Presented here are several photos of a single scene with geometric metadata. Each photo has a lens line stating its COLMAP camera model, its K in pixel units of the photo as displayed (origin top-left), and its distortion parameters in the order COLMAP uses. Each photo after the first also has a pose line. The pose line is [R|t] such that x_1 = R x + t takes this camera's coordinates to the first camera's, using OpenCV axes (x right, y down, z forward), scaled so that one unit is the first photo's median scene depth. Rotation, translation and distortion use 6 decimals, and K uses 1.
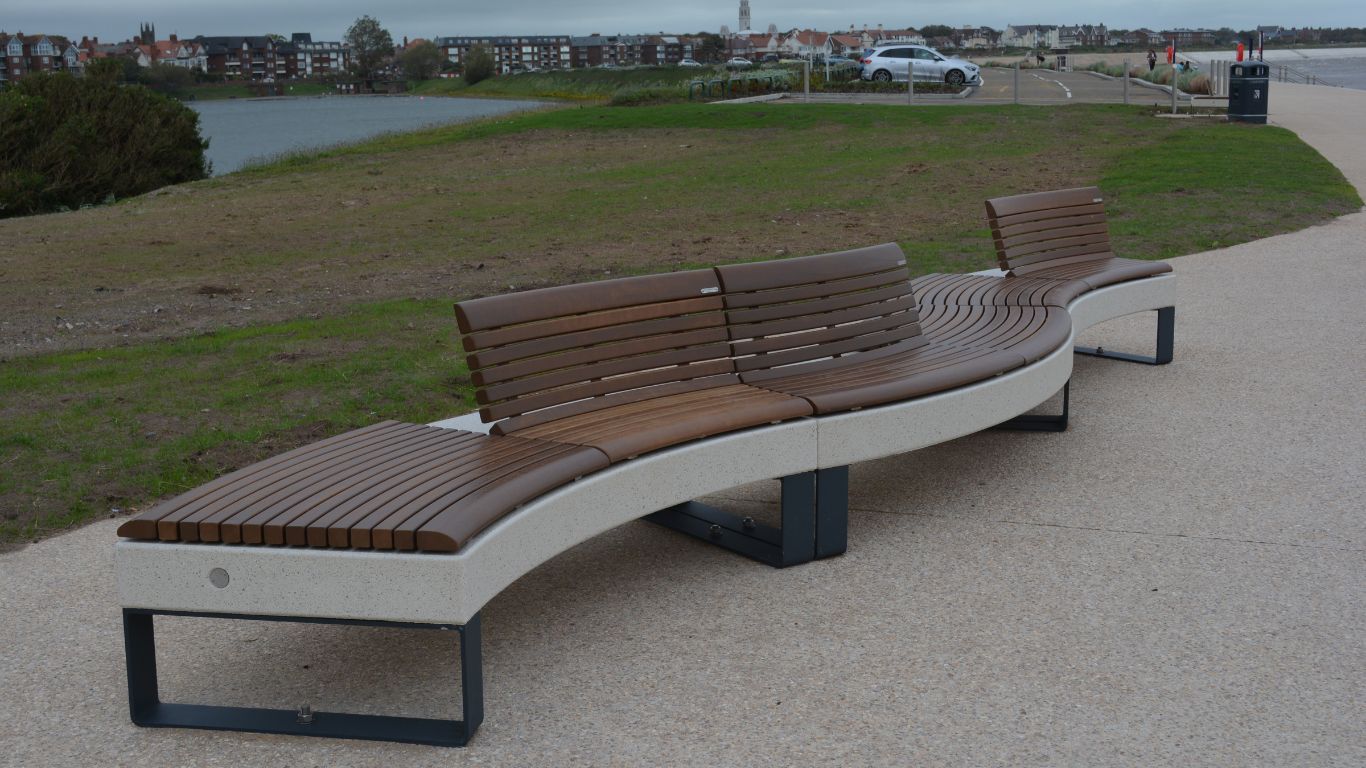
lens RADIAL K [[1754.1, 0, 683.0], [0, 1754.1, 384.0], [0, 0, 1]] dist [-0.028391, 0.001552]
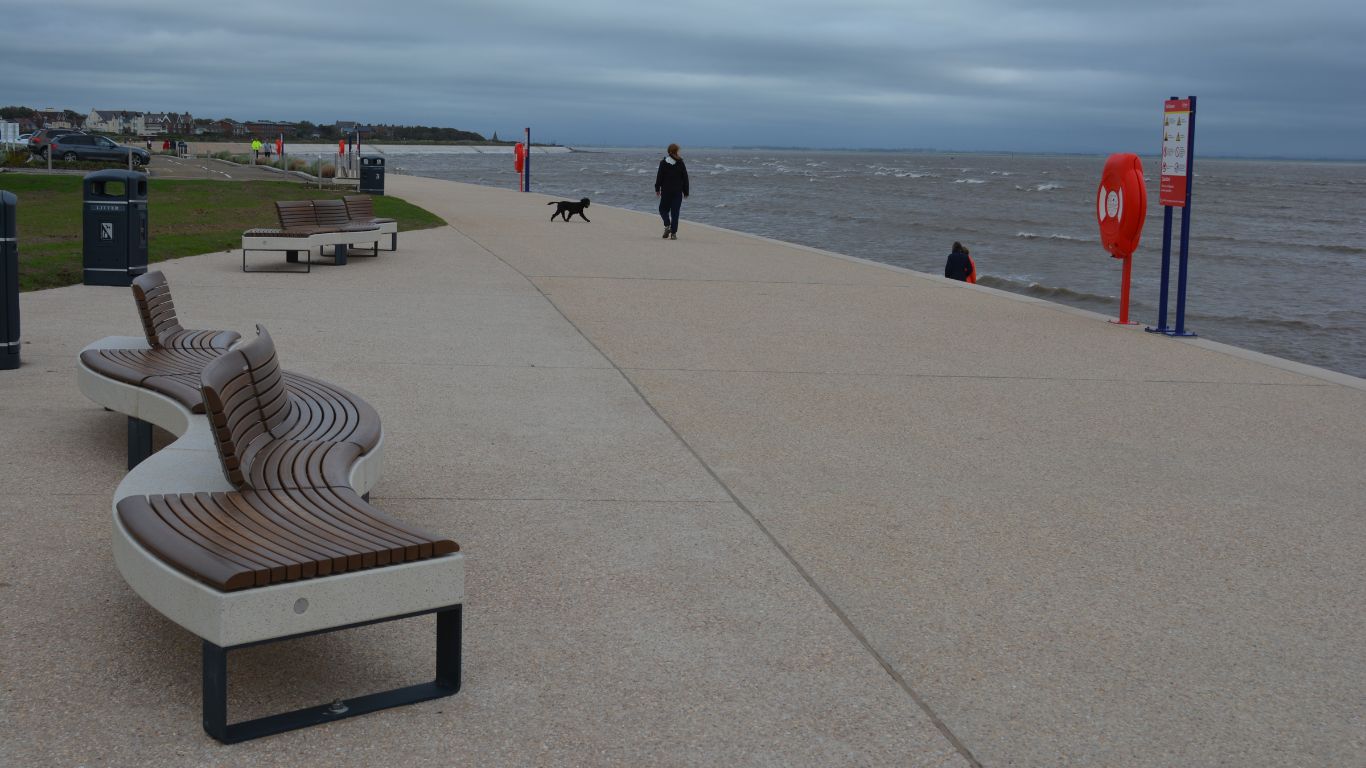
lens RADIAL K [[1754.1, 0, 683.0], [0, 1754.1, 384.0], [0, 0, 1]] dist [-0.028391, 0.001552]
pose [[0.873593, -0.025556, 0.485986, -0.199587], [0.049757, 0.998077, -0.036955, 0.091228], [-0.484107, 0.056465, 0.873185, -0.491515]]
